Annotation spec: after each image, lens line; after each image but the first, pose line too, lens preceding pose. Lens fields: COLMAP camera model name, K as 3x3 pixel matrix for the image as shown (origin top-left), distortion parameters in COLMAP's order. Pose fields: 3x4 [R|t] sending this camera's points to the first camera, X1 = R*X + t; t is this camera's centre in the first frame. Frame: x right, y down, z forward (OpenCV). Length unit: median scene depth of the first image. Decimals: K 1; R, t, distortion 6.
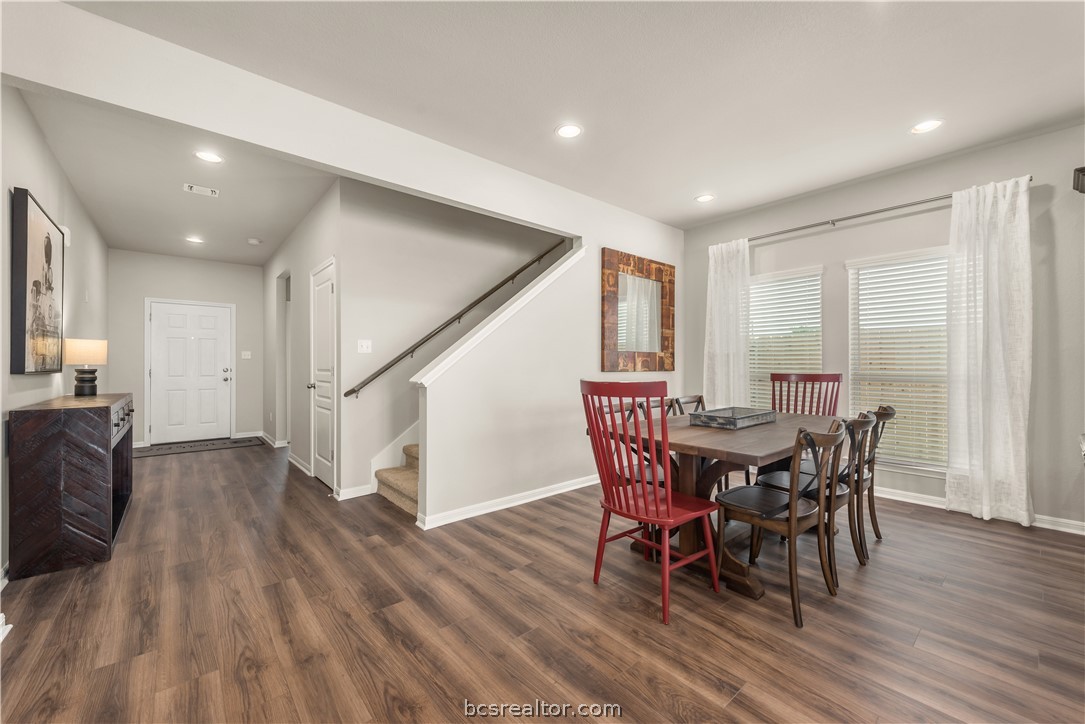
lens RADIAL K [[428.9, 0, 543.7], [0, 428.9, 363.5], [0, 0, 1]] dist [0.008330, -0.000105]
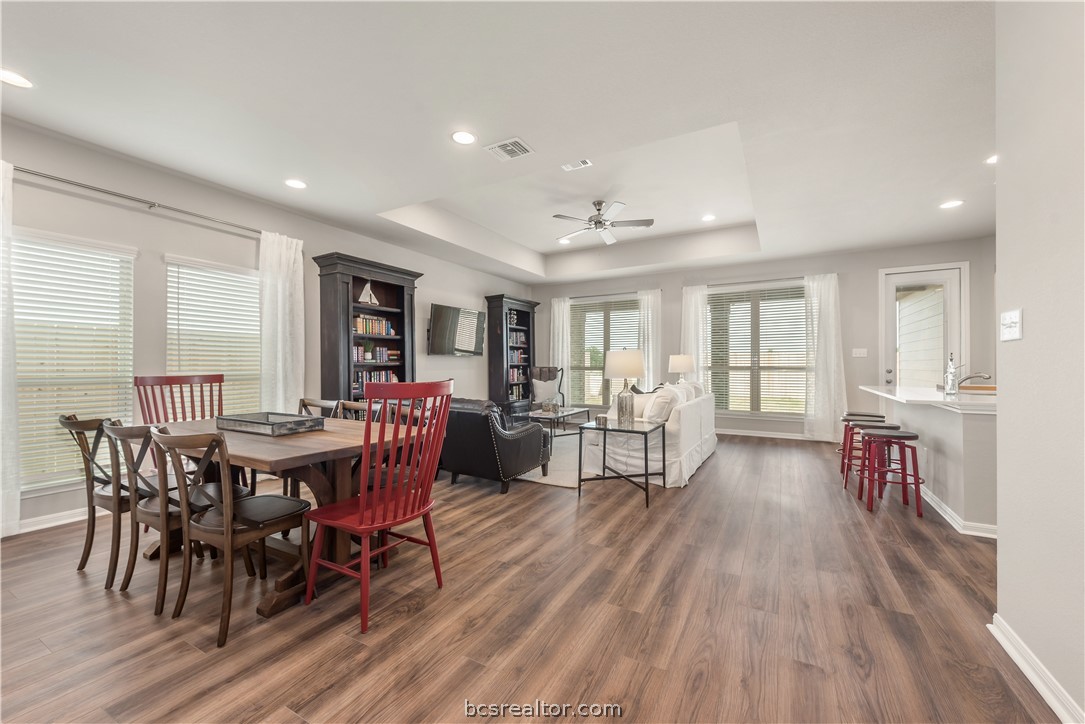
lens RADIAL K [[428.9, 0, 538.6], [0, 428.9, 365.5], [0, 0, 1]] dist [0.008330, -0.000105]
pose [[-0.341650, -0.001834, 0.939825, -0.420644], [-0.001475, 0.999998, 0.001415, -0.000225], [-0.939826, -0.000903, -0.341652, 0.533967]]
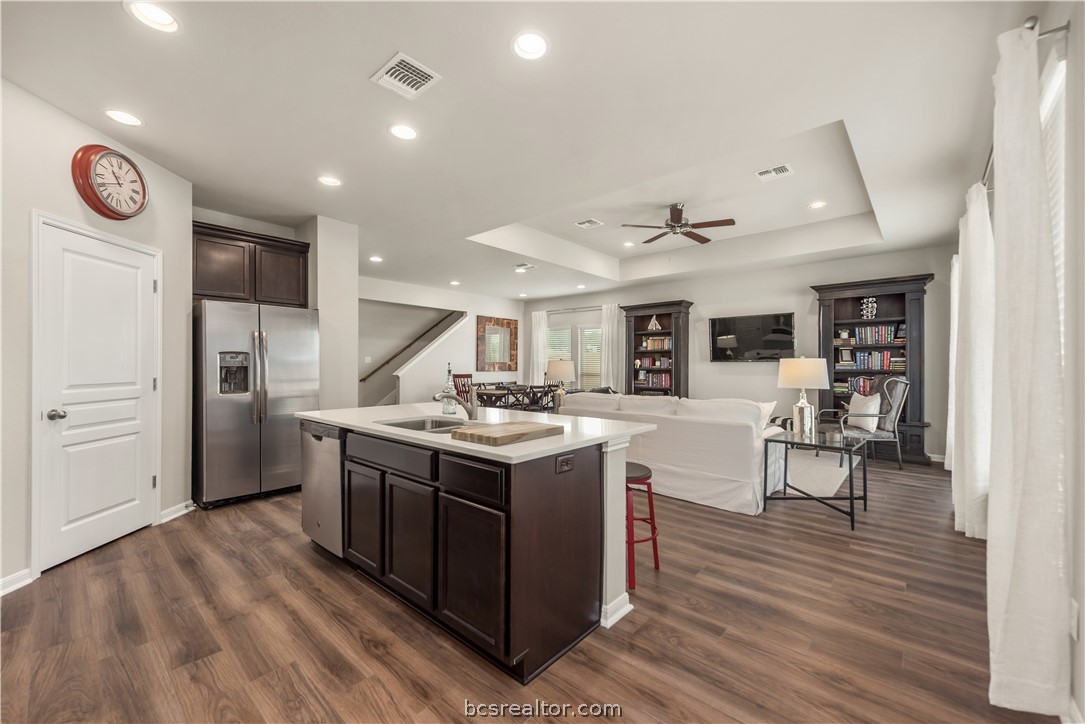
lens RADIAL K [[428.9, 0, 538.5], [0, 428.9, 365.5], [0, 0, 1]] dist [0.008330, -0.000105]
pose [[0.991016, 0.004387, 0.133668, 0.152199], [-0.005116, 0.999974, 0.005106, -0.023783], [-0.133642, -0.005744, 0.991013, -1.219548]]
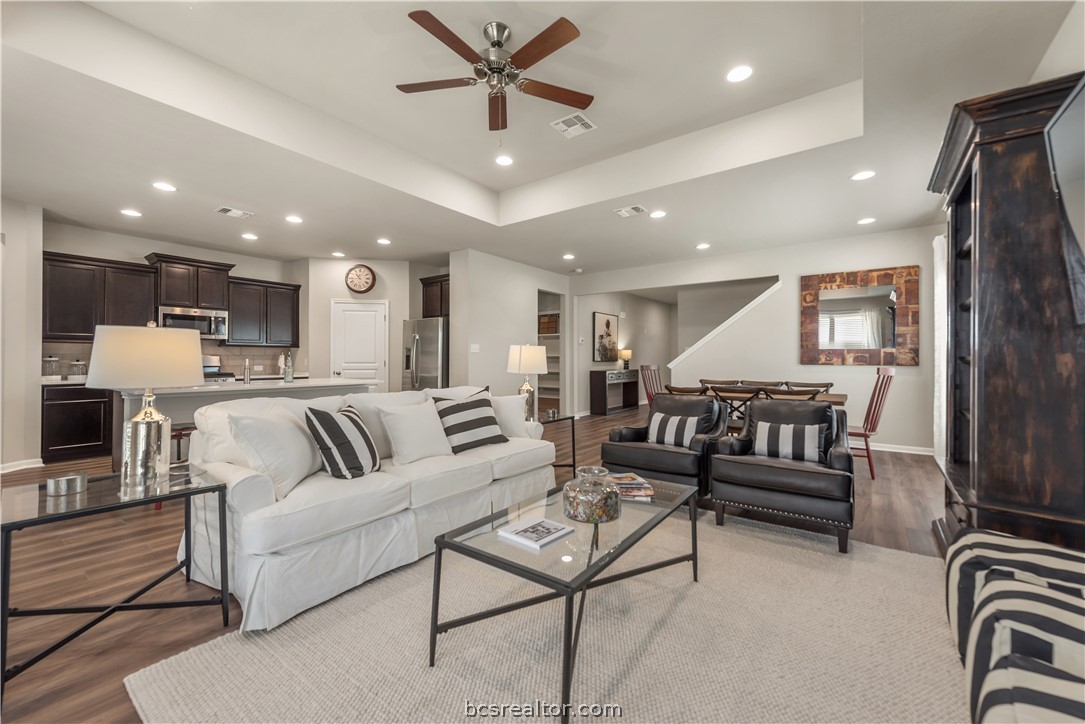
lens RADIAL K [[428.9, 0, 538.4], [0, 428.9, 352.4], [0, 0, 1]] dist [0.008330, -0.000105]
pose [[0.217538, -0.012682, -0.975969, 1.307391], [0.001304, 0.999918, -0.012703, -0.003562], [0.976051, 0.001491, 0.217537, -0.146102]]
